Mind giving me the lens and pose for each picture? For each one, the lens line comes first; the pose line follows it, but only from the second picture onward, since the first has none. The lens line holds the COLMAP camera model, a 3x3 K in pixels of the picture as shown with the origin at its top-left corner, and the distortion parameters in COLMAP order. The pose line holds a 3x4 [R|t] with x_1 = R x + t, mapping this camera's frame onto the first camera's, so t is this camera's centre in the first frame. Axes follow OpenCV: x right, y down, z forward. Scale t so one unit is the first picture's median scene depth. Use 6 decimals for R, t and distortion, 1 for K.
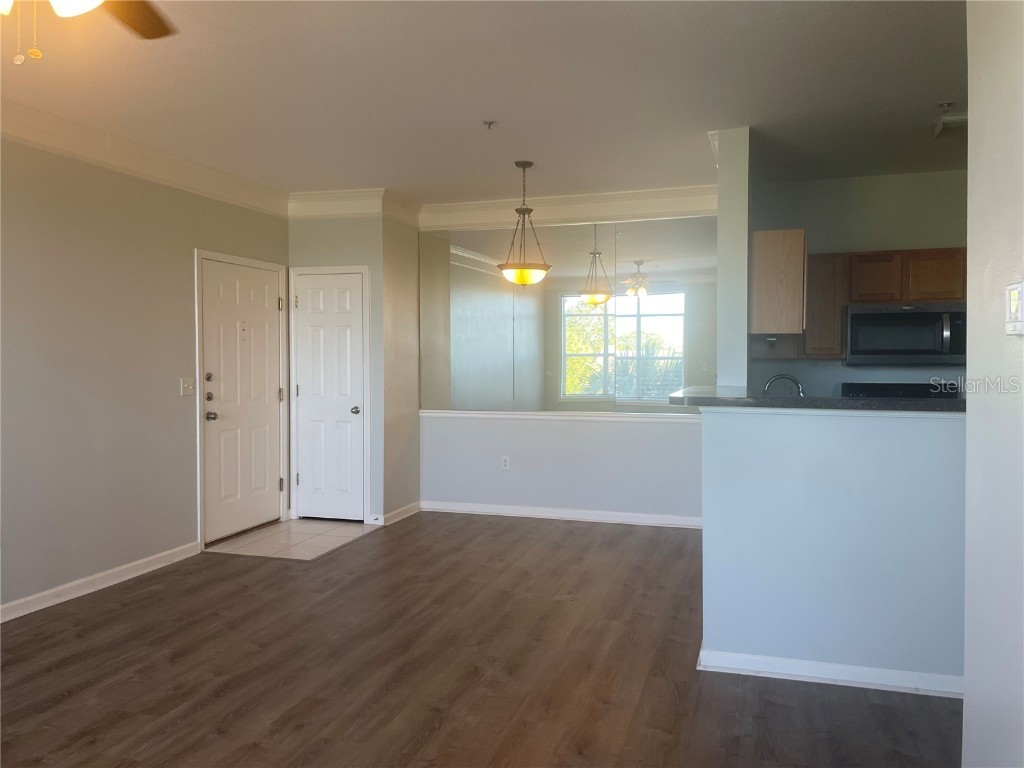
lens RADIAL K [[769.0, 0, 515.4], [0, 769.0, 379.6], [0, 0, 1]] dist [0.100270, -0.136953]
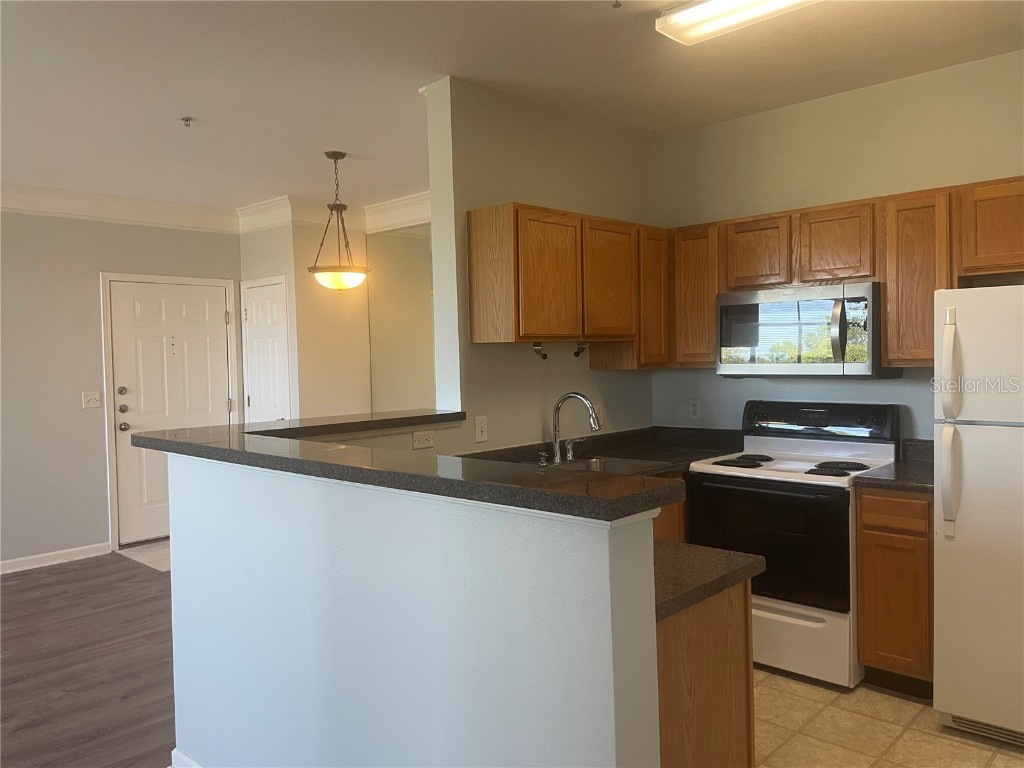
lens RADIAL K [[769.0, 0, 515.4], [0, 769.0, 379.6], [0, 0, 1]] dist [0.100270, -0.136953]
pose [[0.896331, -0.002385, -0.443380, 0.699243], [0.006779, 0.999942, 0.008326, -0.028904], [0.443335, -0.010468, 0.896295, 0.334058]]
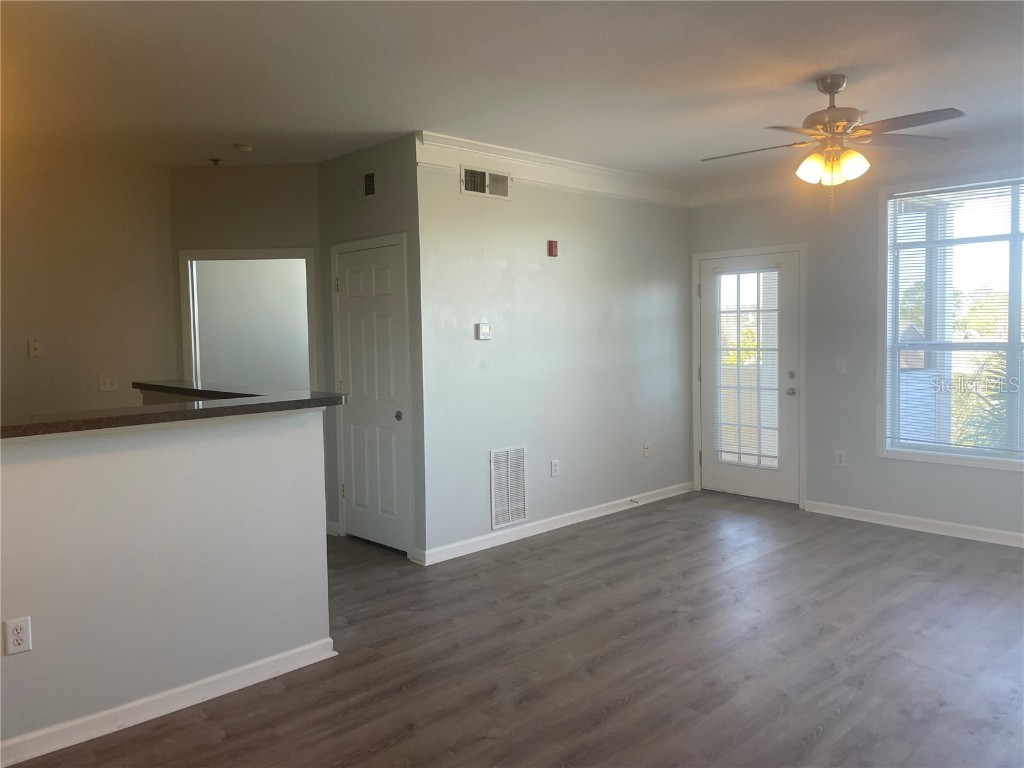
lens RADIAL K [[786.5, 0, 523.2], [0, 786.5, 367.8], [0, 0, 1]] dist [0.104357, -0.143357]
pose [[-0.880029, -0.004746, 0.474896, -0.373908], [0.033385, 0.996858, 0.071828, -0.062889], [-0.473745, 0.079065, -0.877106, 1.353588]]
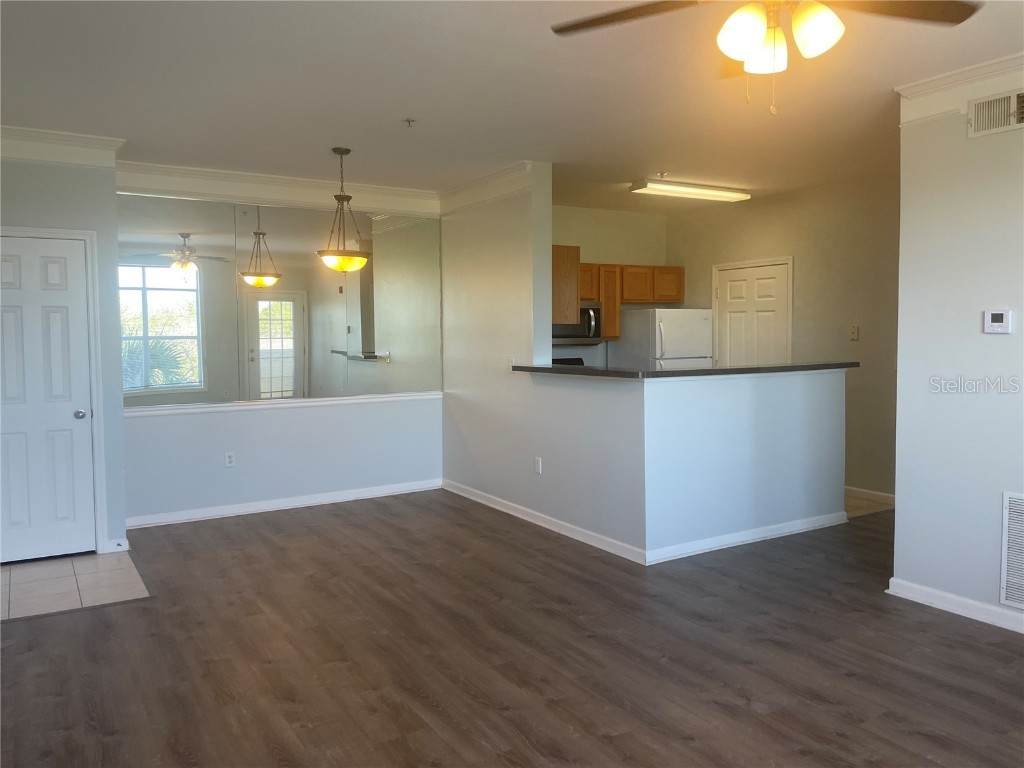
lens RADIAL K [[782.4, 0, 516.0], [0, 782.4, 375.9], [0, 0, 1]] dist [0.106957, -0.147903]
pose [[0.653238, -0.048412, 0.755603, -0.738366], [0.027528, 0.998813, 0.040195, -0.025987], [-0.756652, -0.005457, 0.653795, 0.186938]]
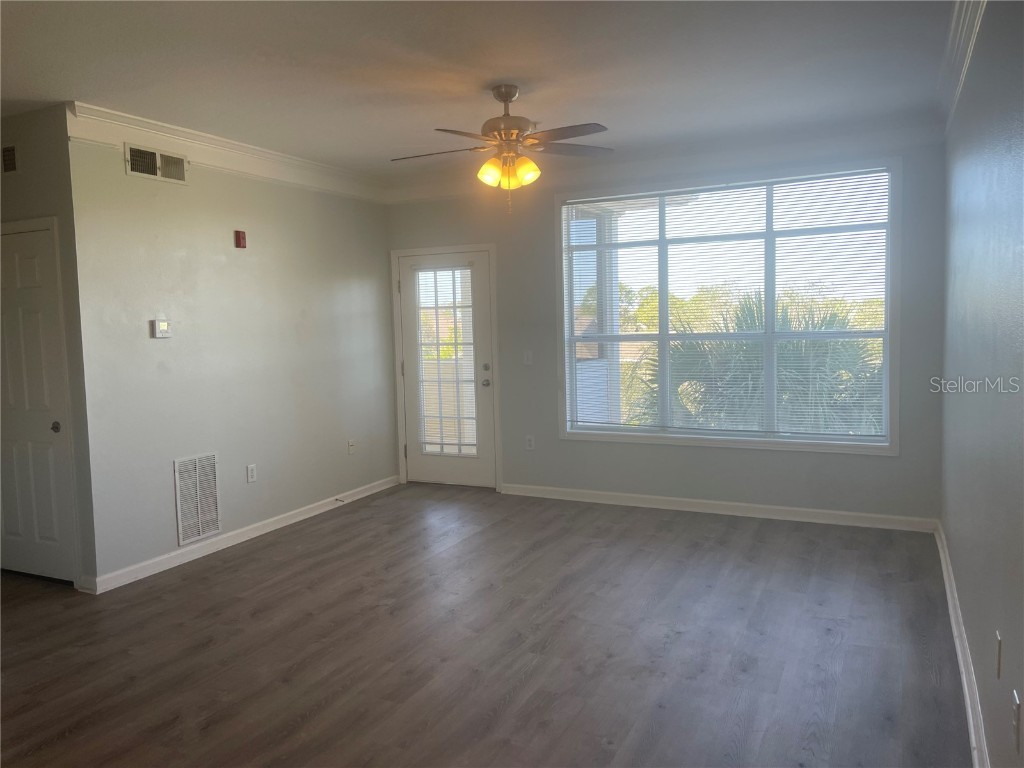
lens RADIAL K [[782.4, 0, 516.0], [0, 782.4, 375.9], [0, 0, 1]] dist [0.106957, -0.147903]
pose [[-0.989193, 0.019178, 0.145362, -0.391900], [0.033919, 0.994447, 0.099622, -0.062157], [-0.142645, 0.103476, -0.984350, 1.340287]]
